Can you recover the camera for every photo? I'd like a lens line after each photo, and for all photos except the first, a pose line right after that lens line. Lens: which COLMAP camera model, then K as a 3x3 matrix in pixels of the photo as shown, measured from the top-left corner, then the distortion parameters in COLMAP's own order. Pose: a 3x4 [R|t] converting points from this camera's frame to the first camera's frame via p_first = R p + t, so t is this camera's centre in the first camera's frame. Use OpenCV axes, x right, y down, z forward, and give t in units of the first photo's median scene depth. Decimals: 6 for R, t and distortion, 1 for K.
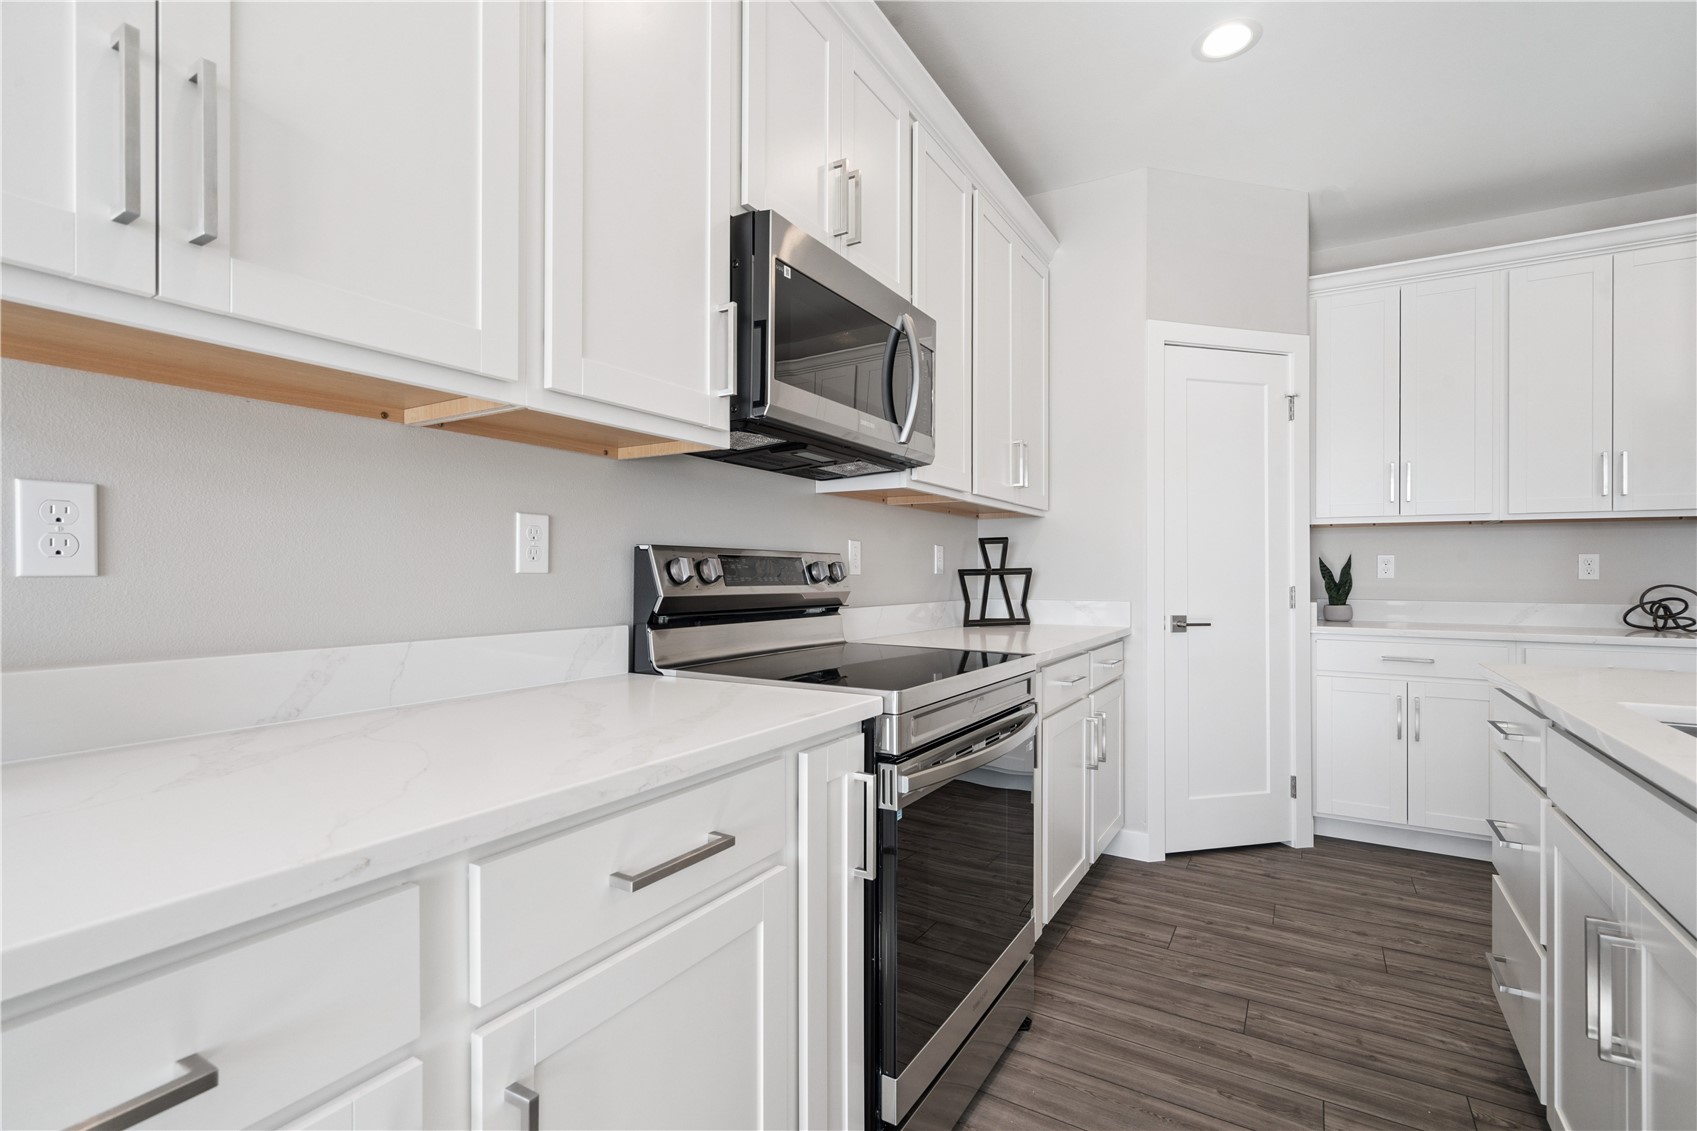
lens RADIAL K [[773.8, 0, 843.3], [0, 773.8, 570.3], [0, 0, 1]] dist [-0.002188, -0.001081]
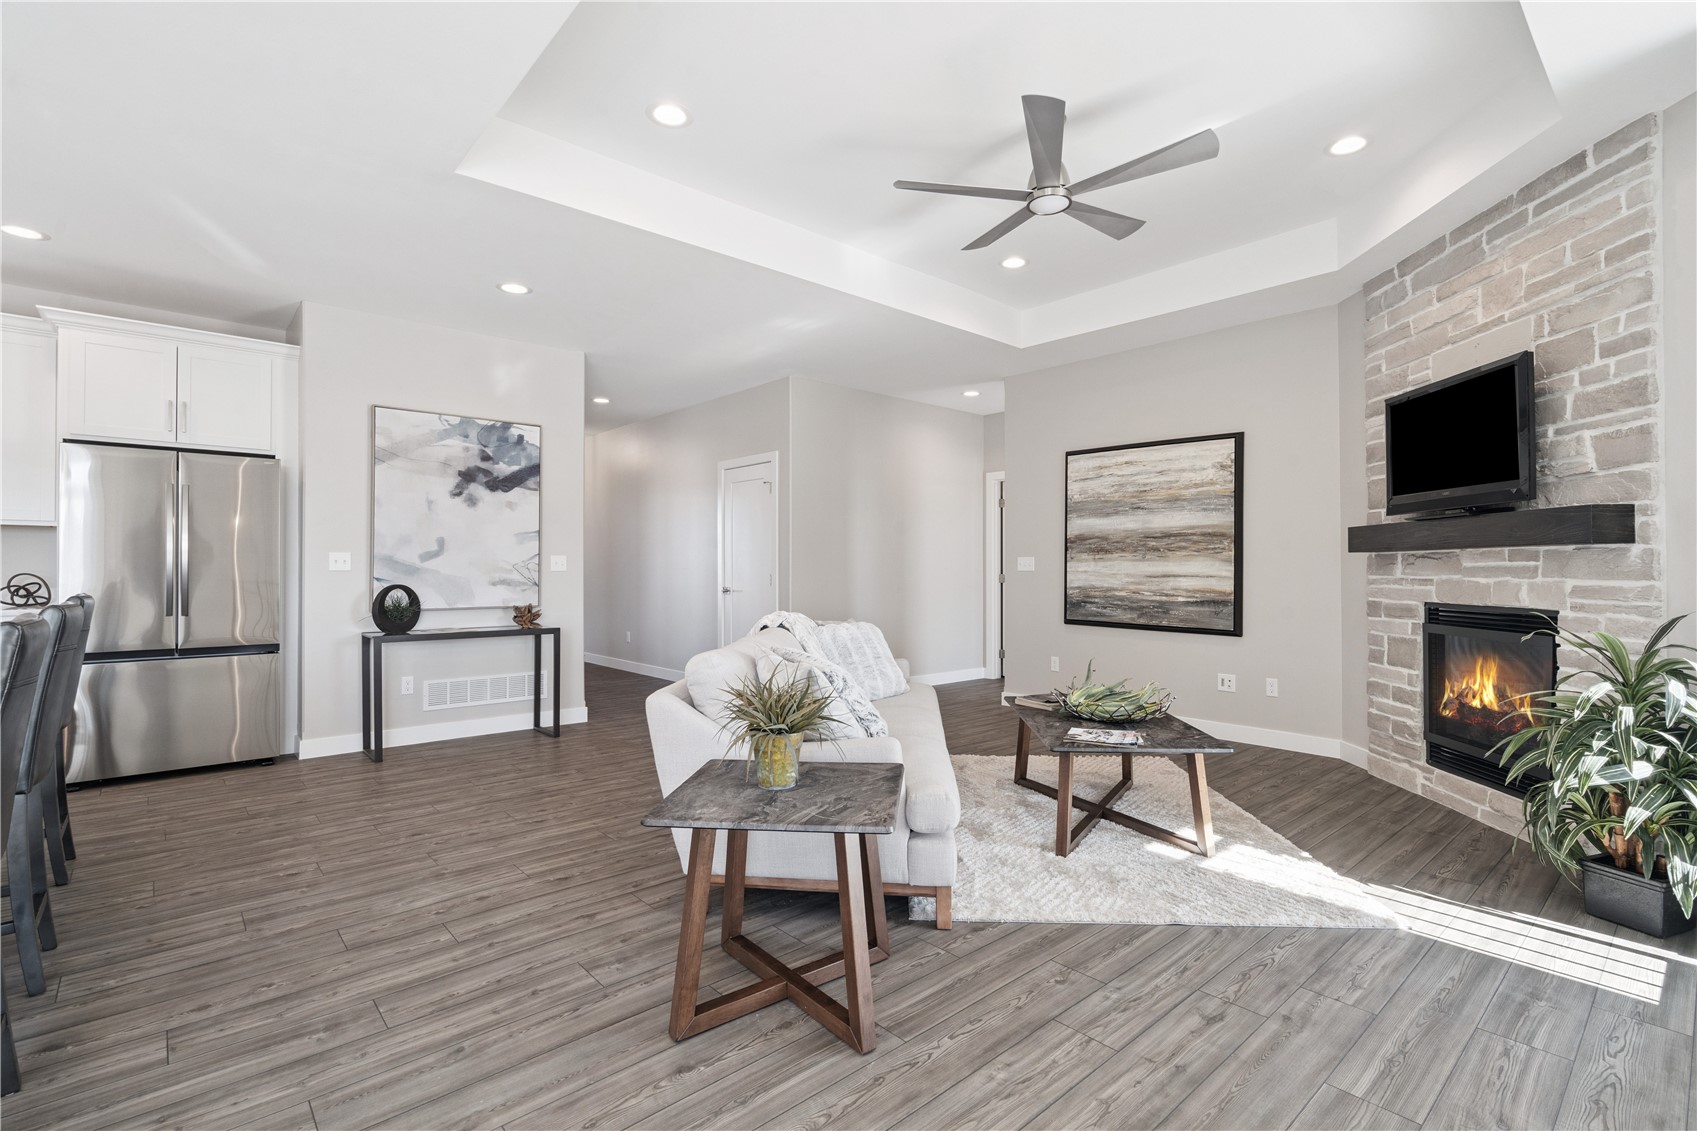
lens RADIAL K [[789.7, 0, 859.0], [0, 789.7, 563.3], [0, 0, 1]] dist [-0.000947, -0.000605]
pose [[0.292798, 0.003388, 0.956168, 0.195147], [-0.003229, 0.999992, -0.002555, -0.001392], [-0.956169, -0.002340, 0.292806, -1.188048]]
